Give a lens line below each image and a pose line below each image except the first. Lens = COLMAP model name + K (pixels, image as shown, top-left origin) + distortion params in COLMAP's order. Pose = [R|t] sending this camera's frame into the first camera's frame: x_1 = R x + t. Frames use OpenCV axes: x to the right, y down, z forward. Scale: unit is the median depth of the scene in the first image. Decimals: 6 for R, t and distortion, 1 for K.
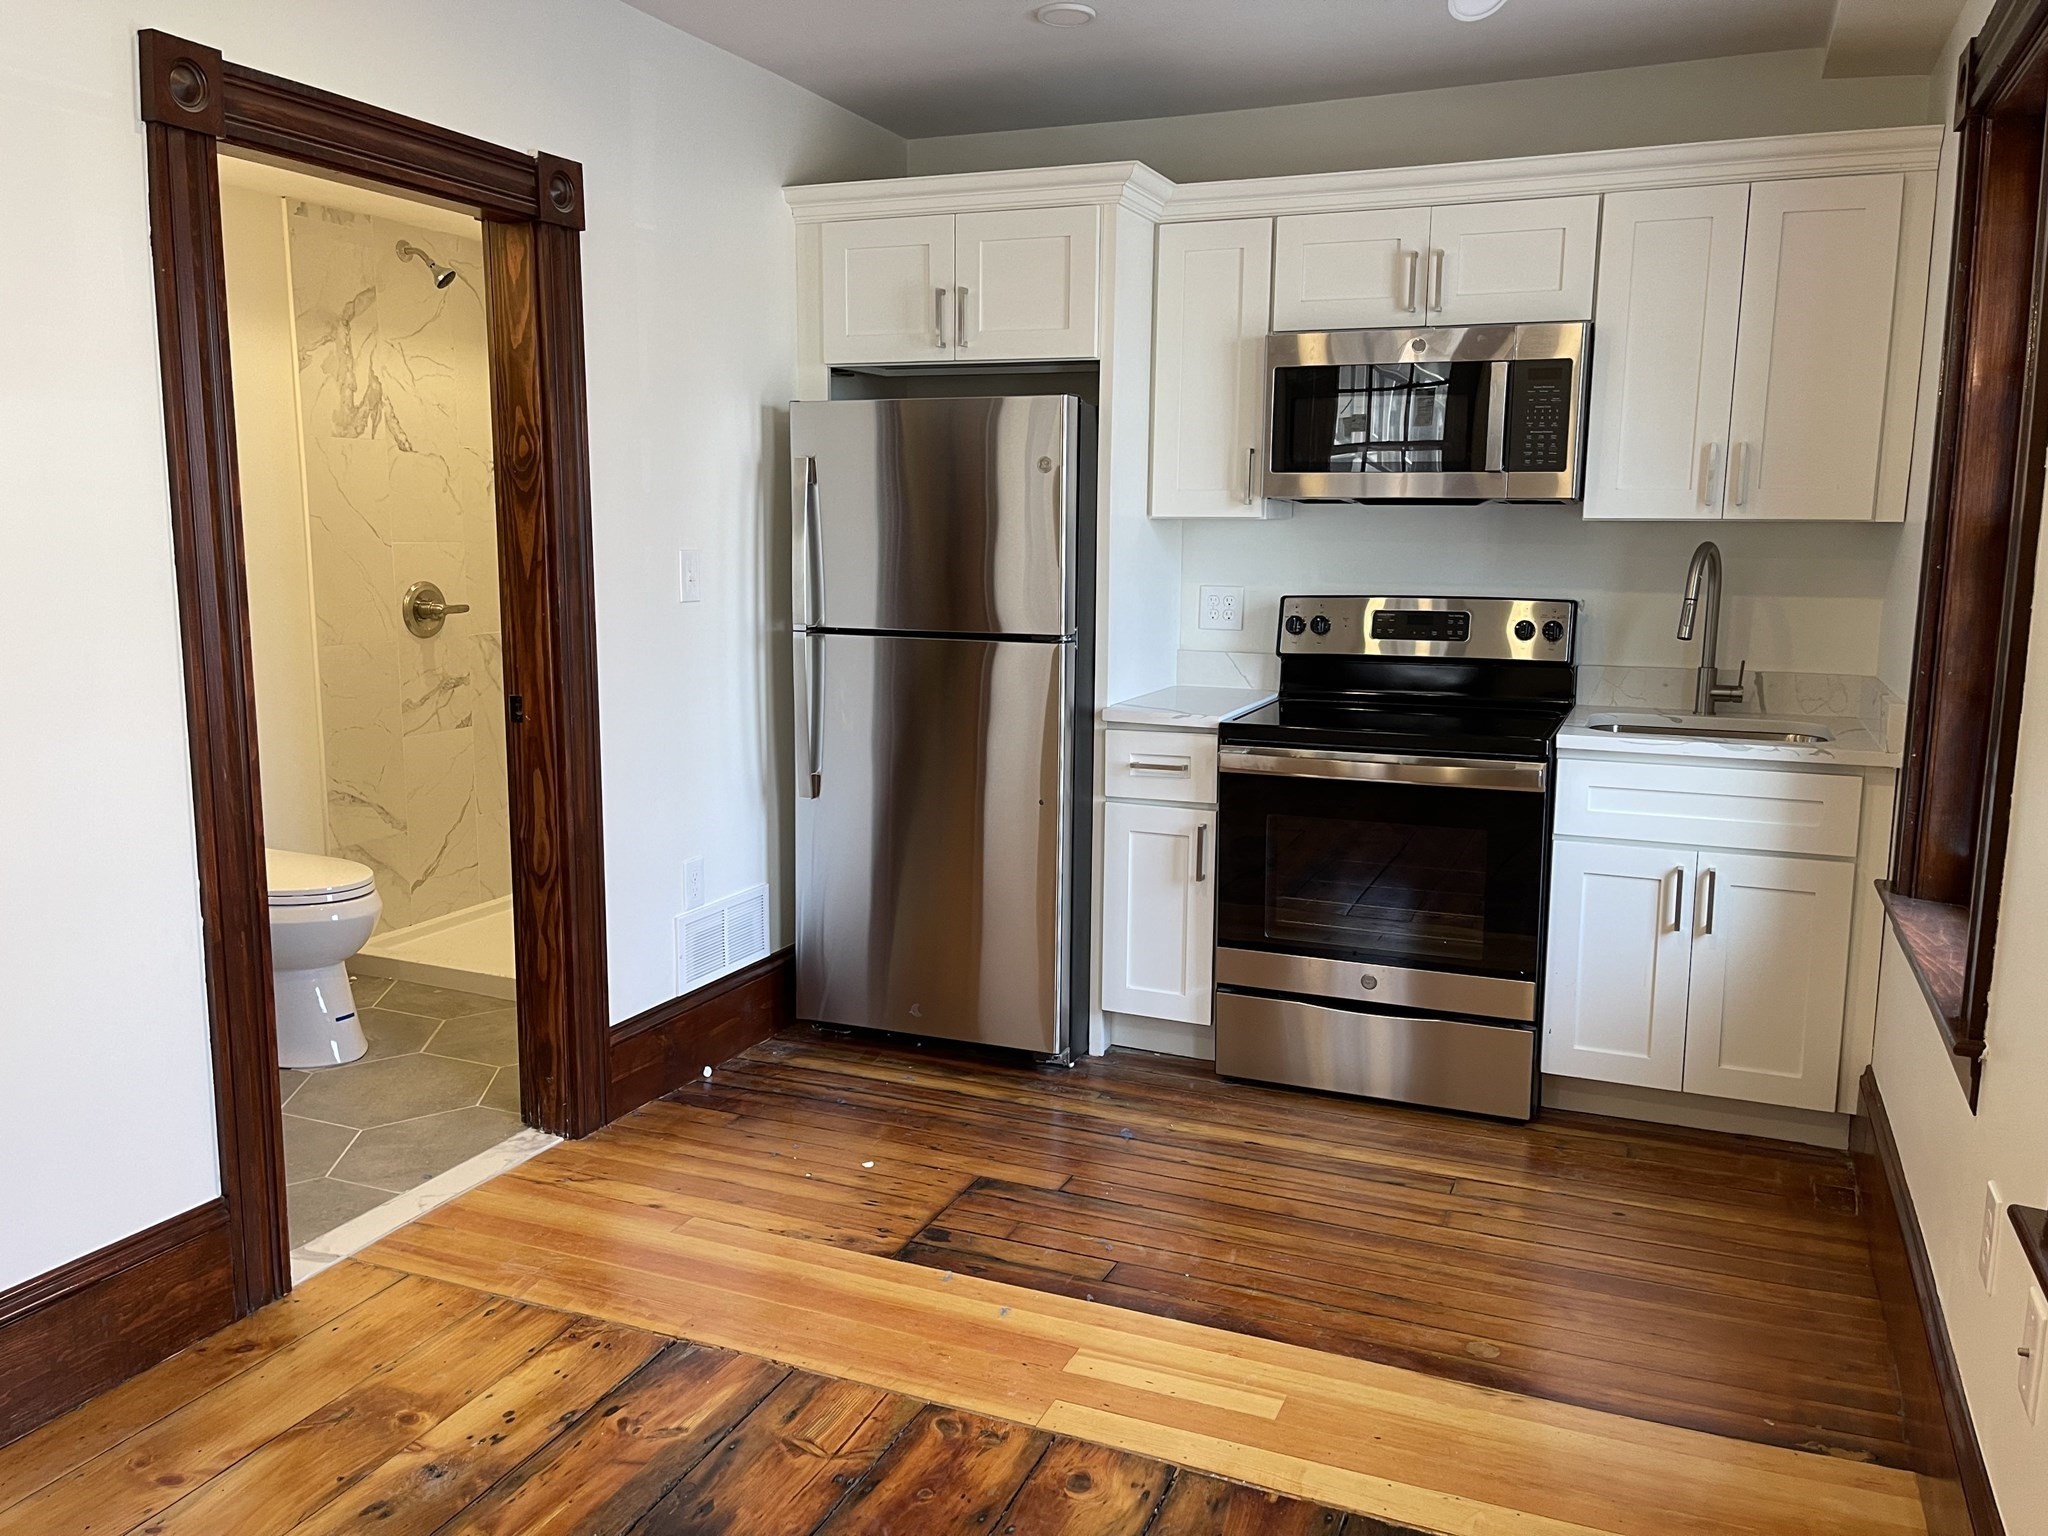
lens RADIAL K [[1544.3, 0, 1031.5], [0, 1544.3, 755.5], [0, 0, 1]] dist [0.066926, -0.073764]
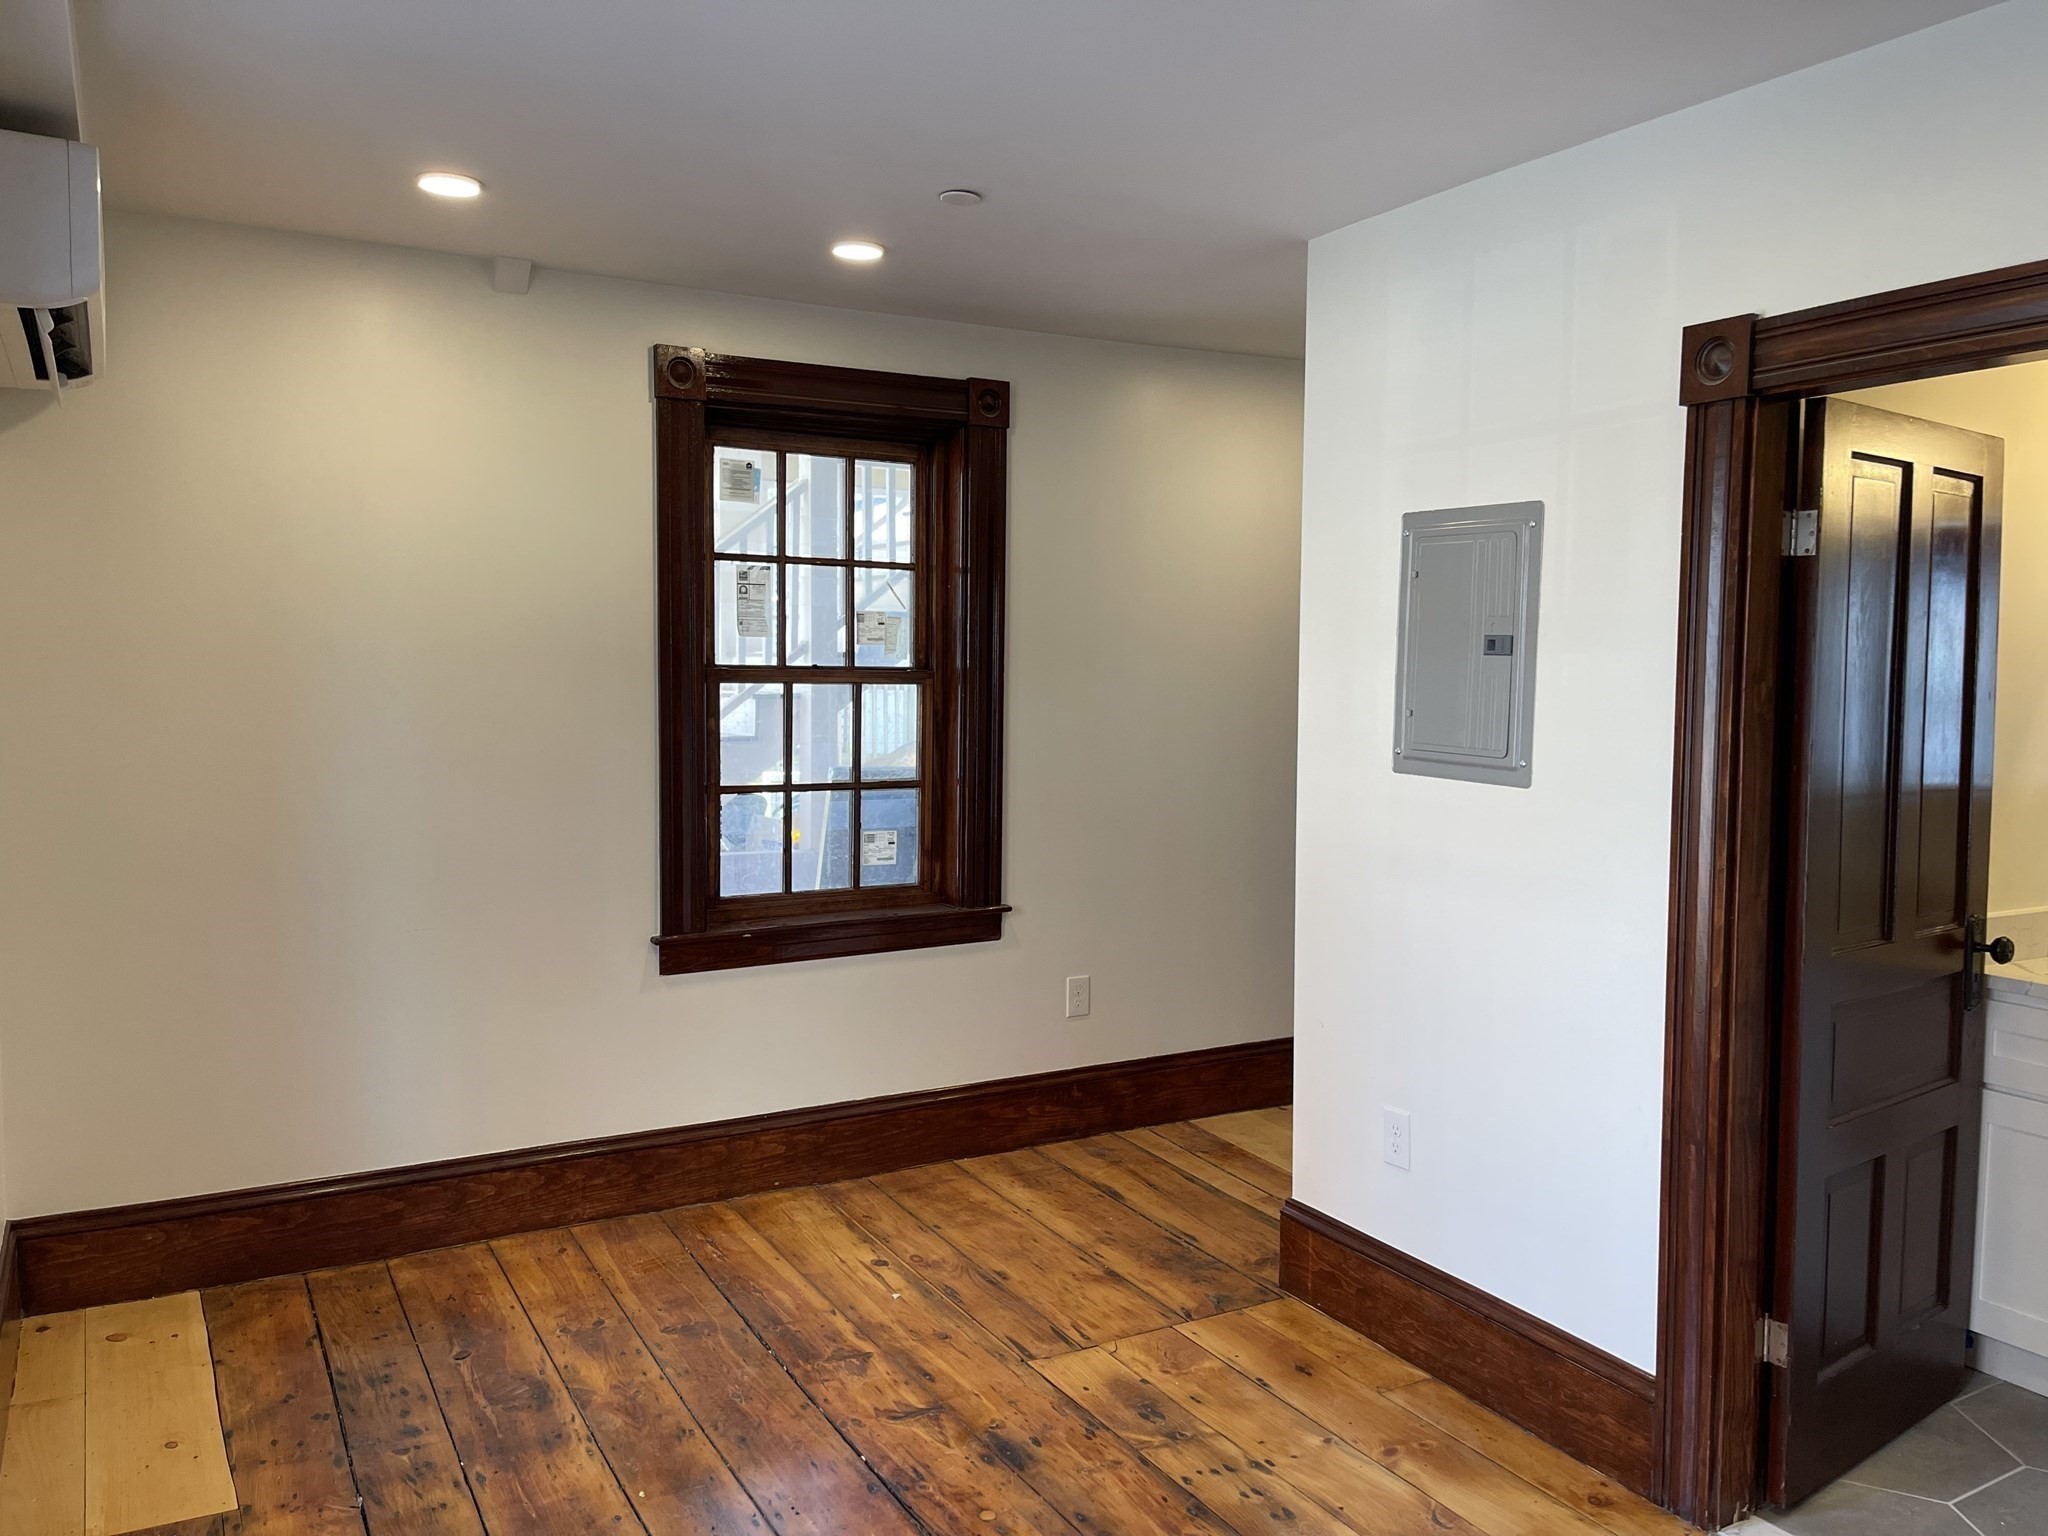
lens RADIAL K [[1544.3, 0, 1028.7], [0, 1544.3, 757.6], [0, 0, 1]] dist [0.066926, -0.073764]
pose [[-0.612359, 0.028982, -0.790048, 0.424240], [-0.131805, 0.981599, 0.138170, -0.164937], [0.779515, 0.188742, -0.597271, 0.903236]]
